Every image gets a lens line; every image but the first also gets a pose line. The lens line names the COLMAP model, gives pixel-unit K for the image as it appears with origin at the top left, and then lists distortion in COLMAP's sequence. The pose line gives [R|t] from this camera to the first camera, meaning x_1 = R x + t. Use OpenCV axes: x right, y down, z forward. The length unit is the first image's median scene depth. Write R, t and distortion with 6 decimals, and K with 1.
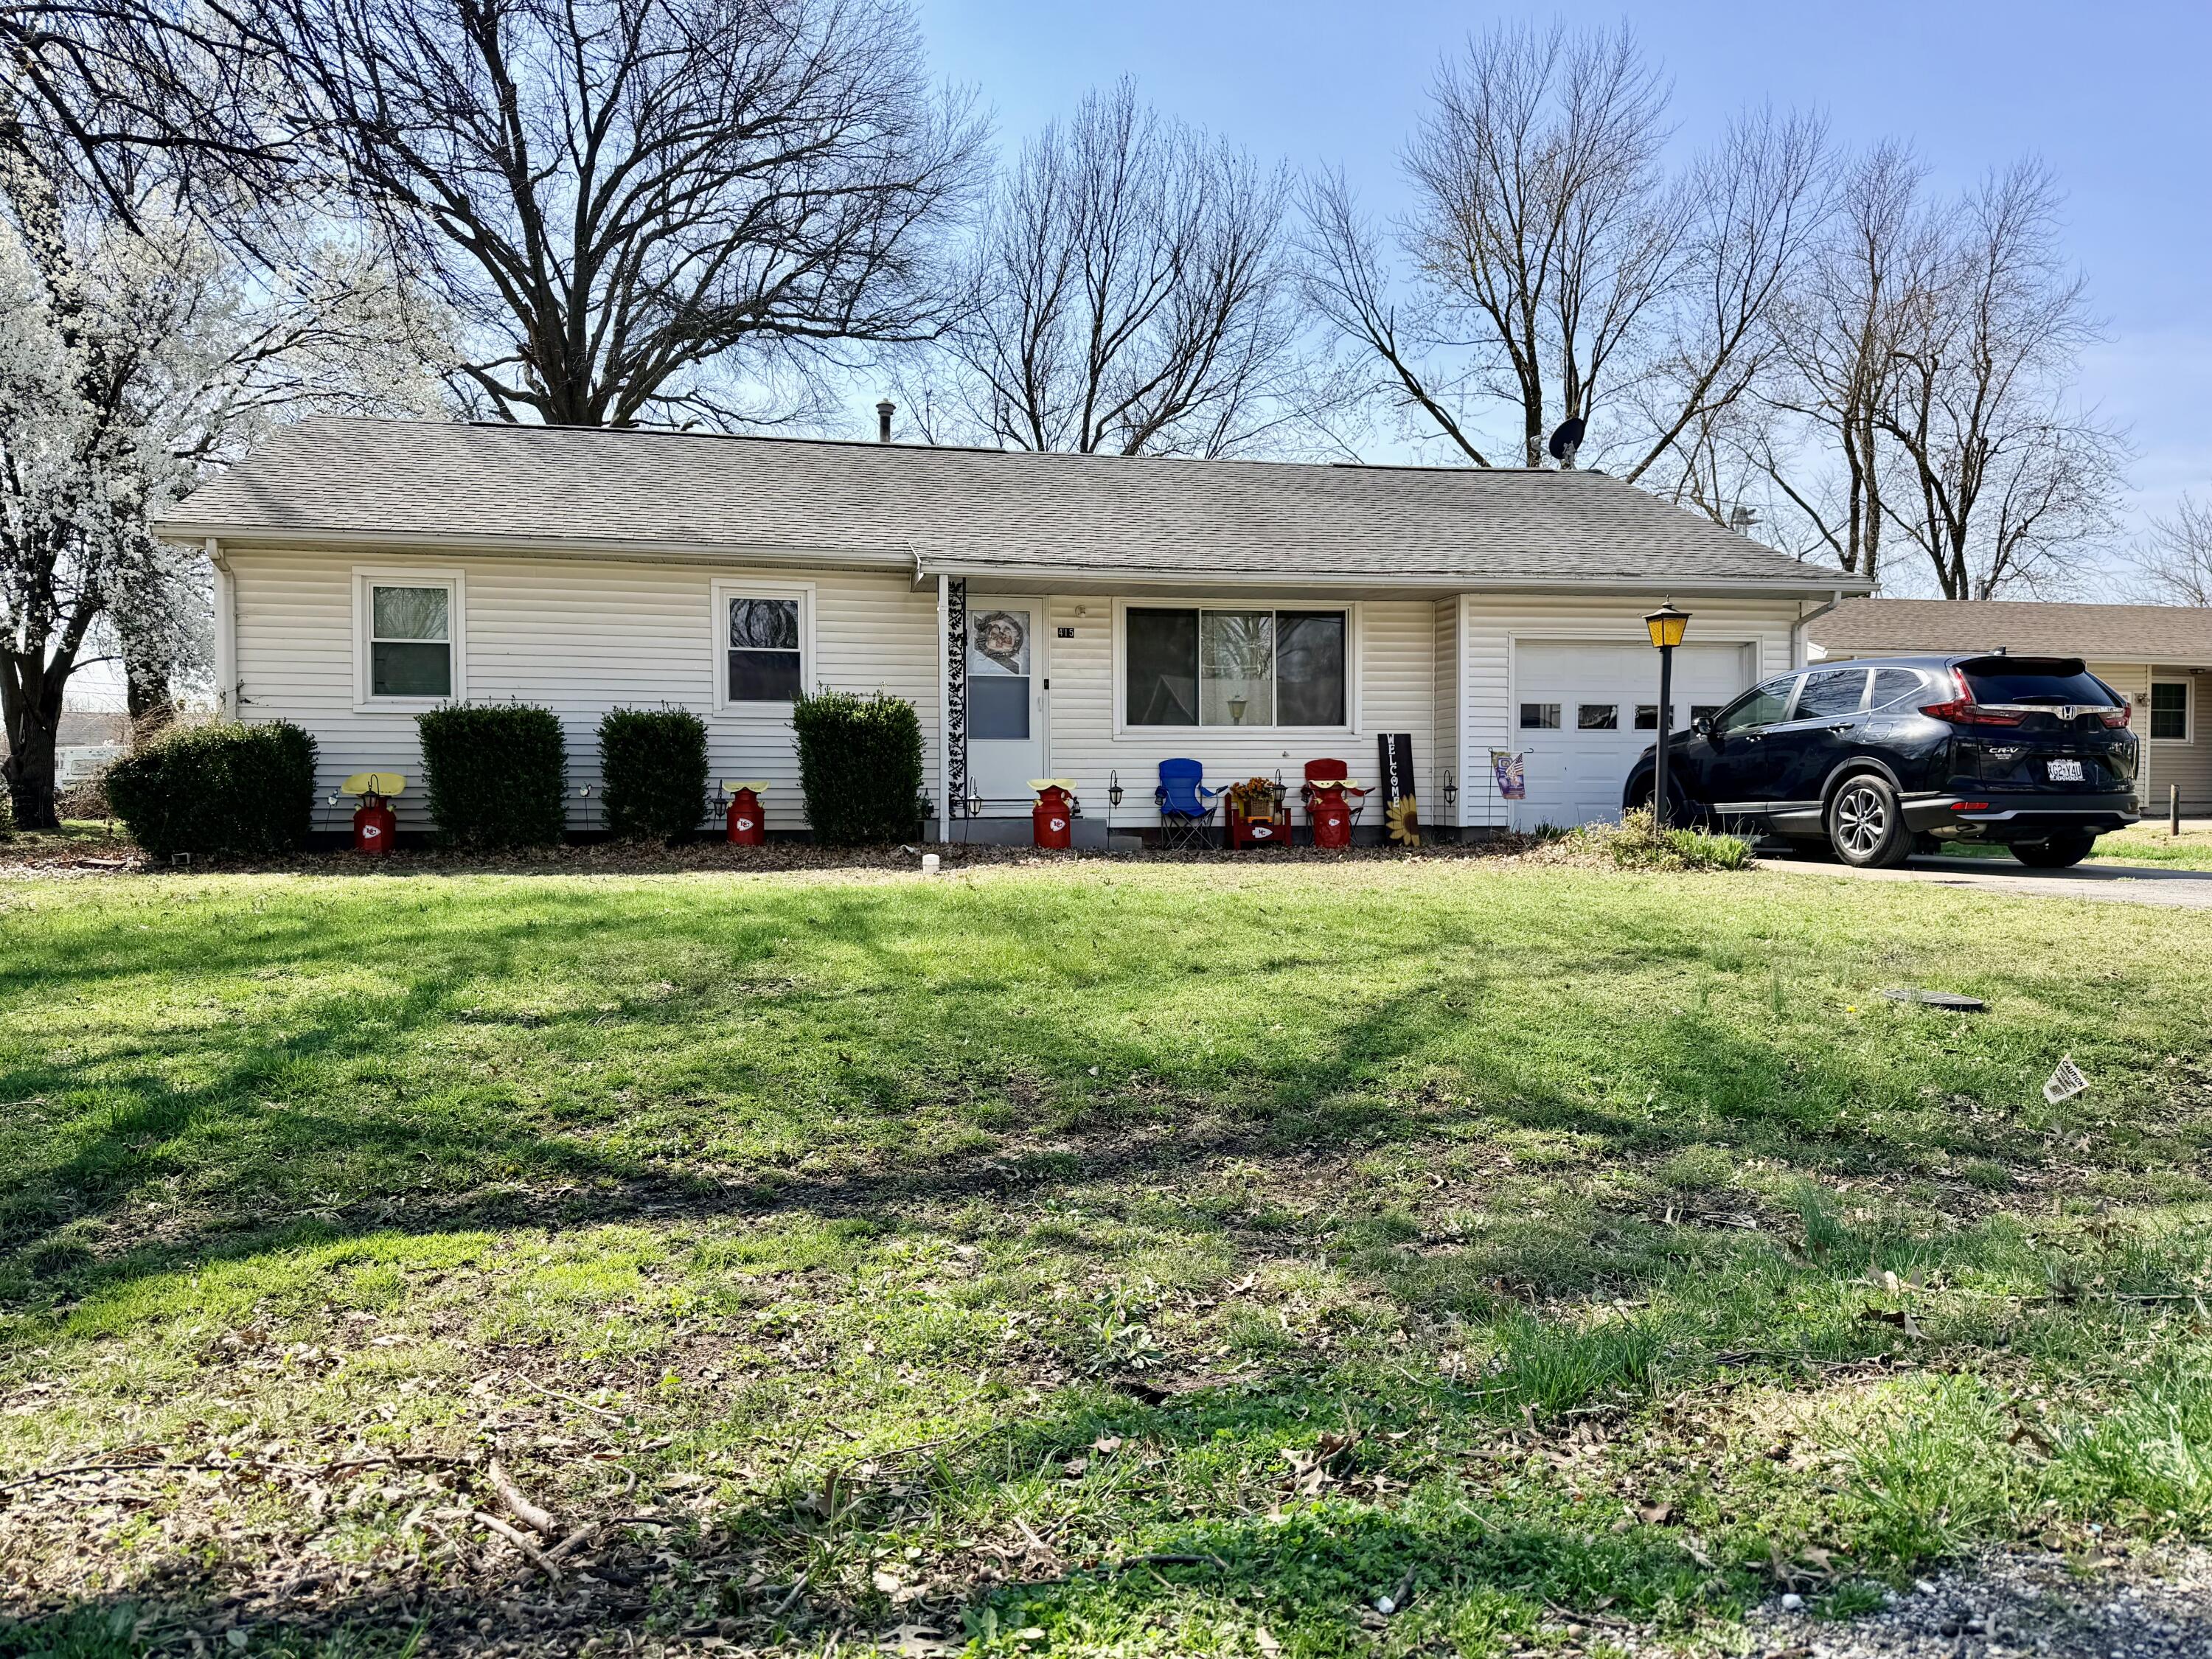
lens RADIAL K [[1553.2, 0, 1066.8], [0, 1553.2, 839.7], [0, 0, 1]] dist [0.167370, -0.316062]
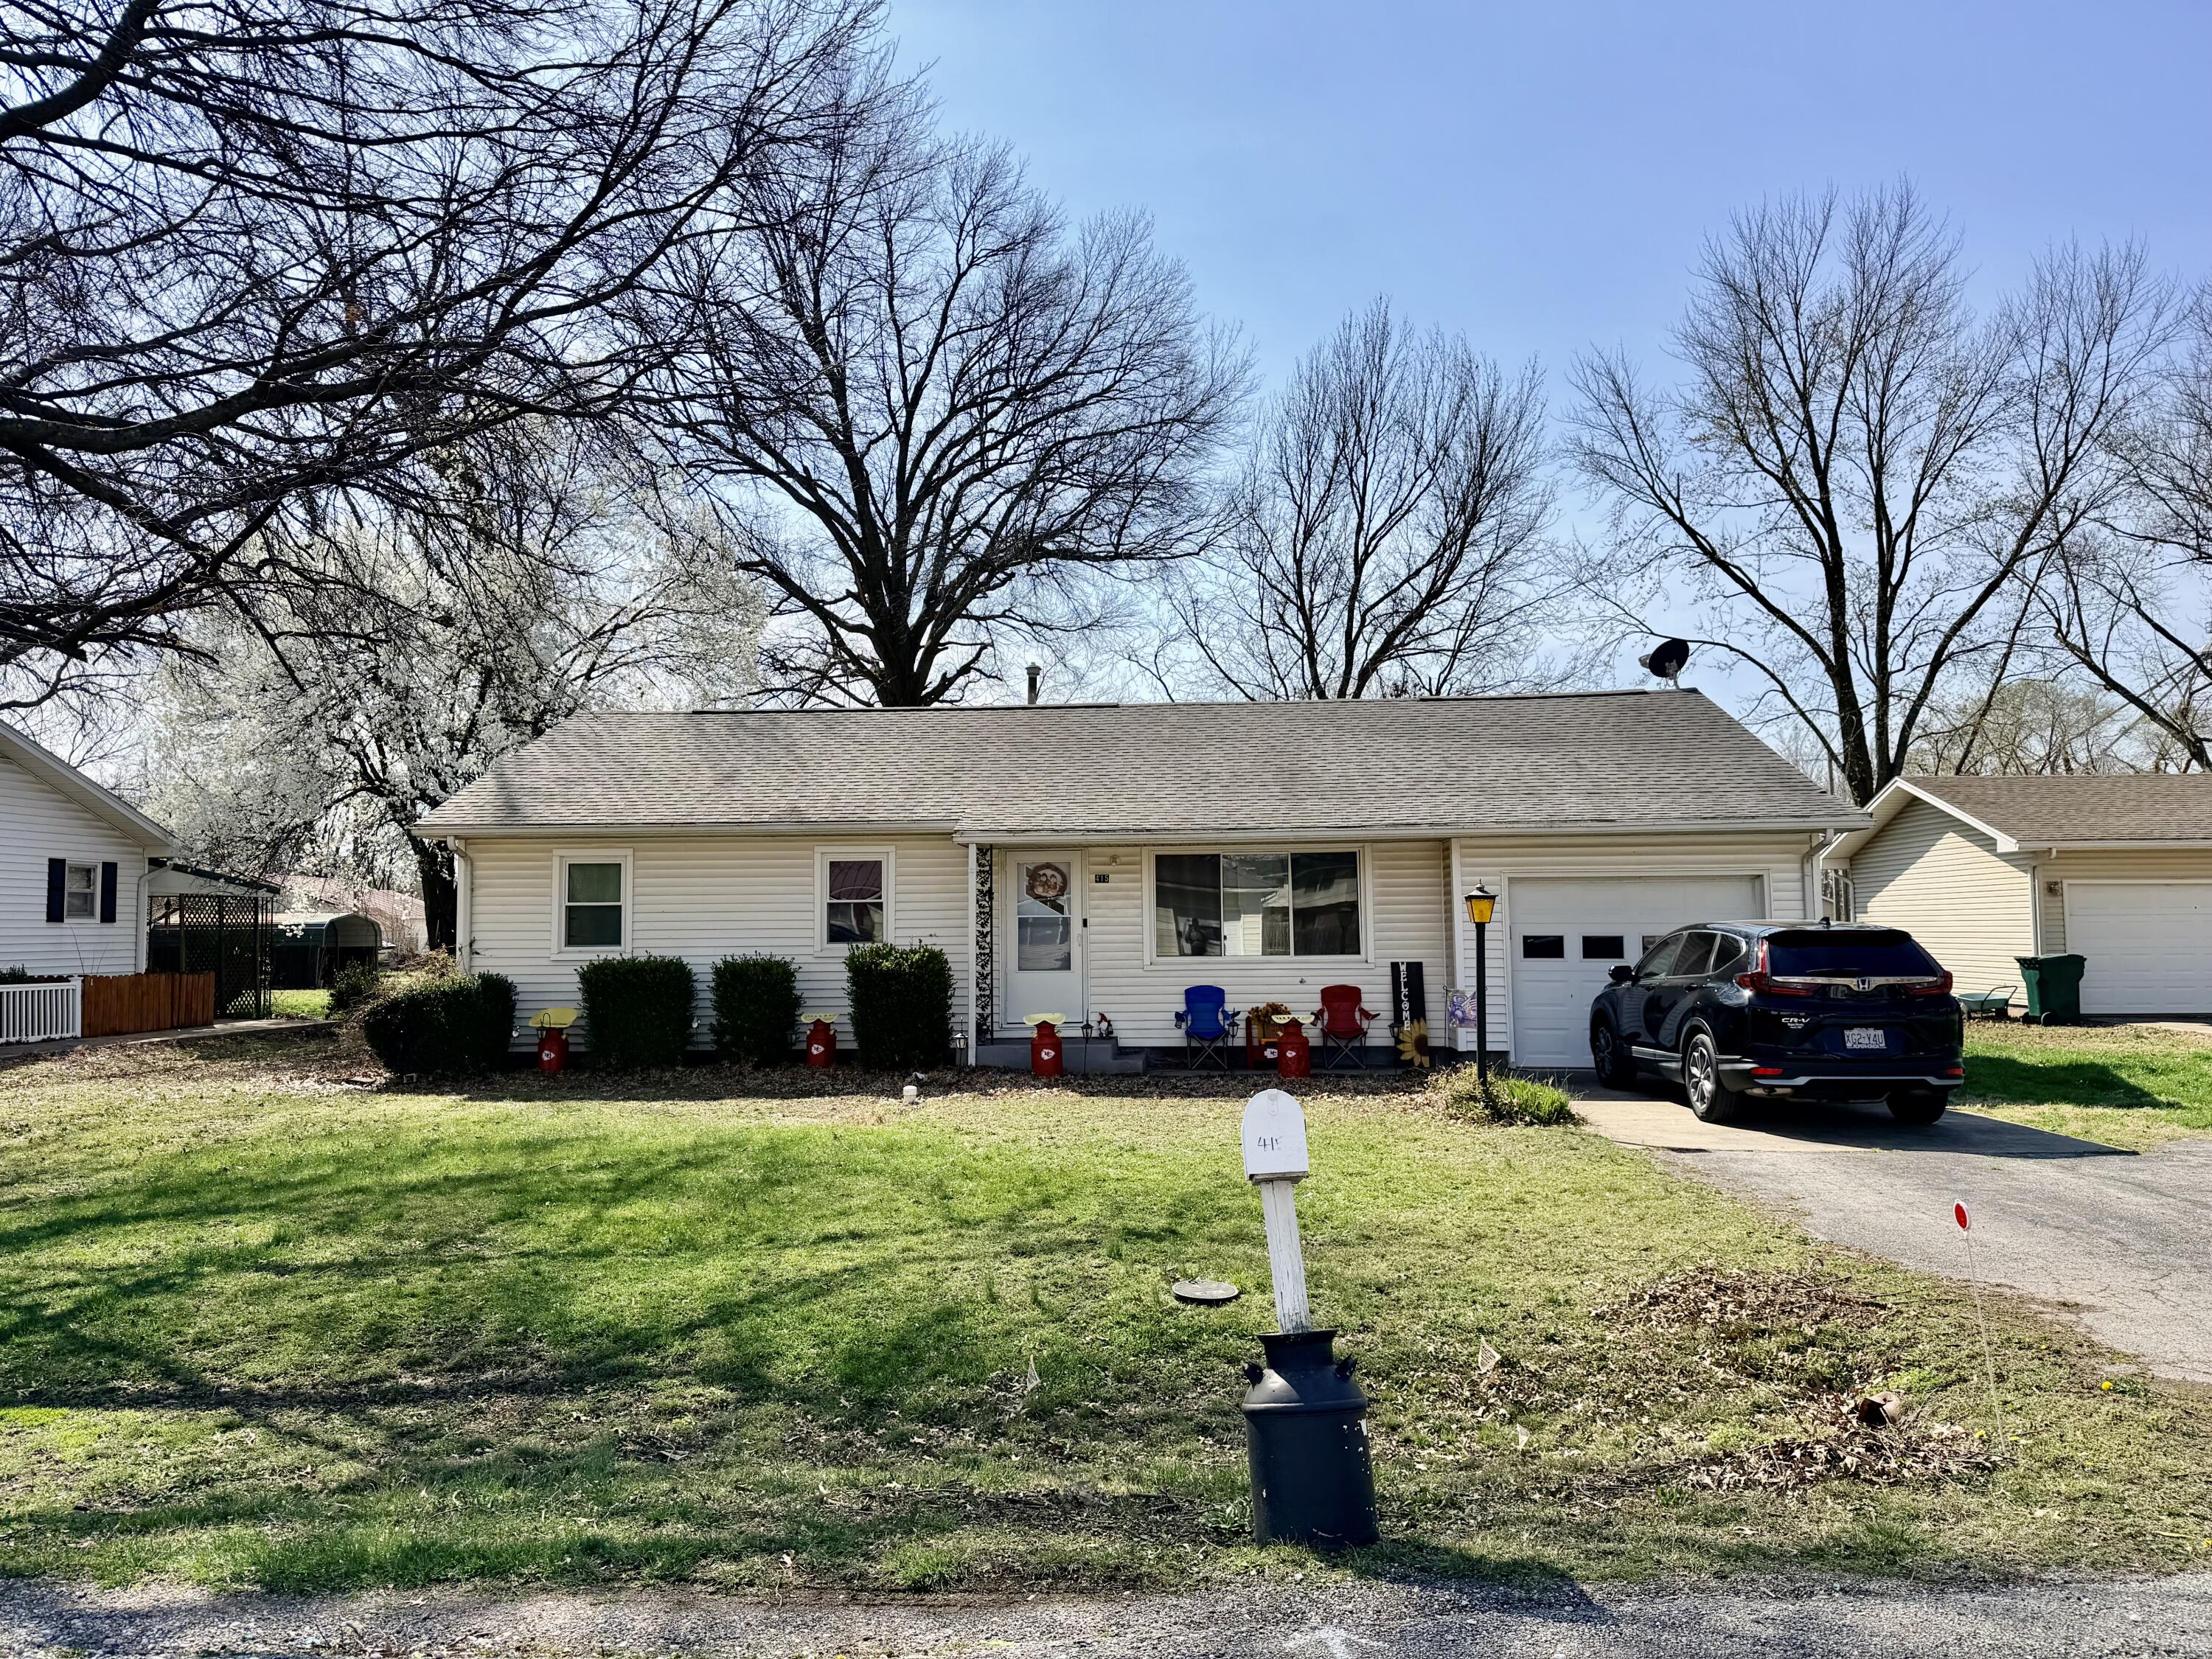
lens RADIAL K [[1553.2, 0, 1066.8], [0, 1553.2, 839.7], [0, 0, 1]] dist [0.167370, -0.316062]
pose [[0.961662, -0.024741, -0.273119, 0.282444], [0.001273, 0.996314, -0.085769, -0.059349], [0.274234, 0.082133, 0.958149, -0.125079]]
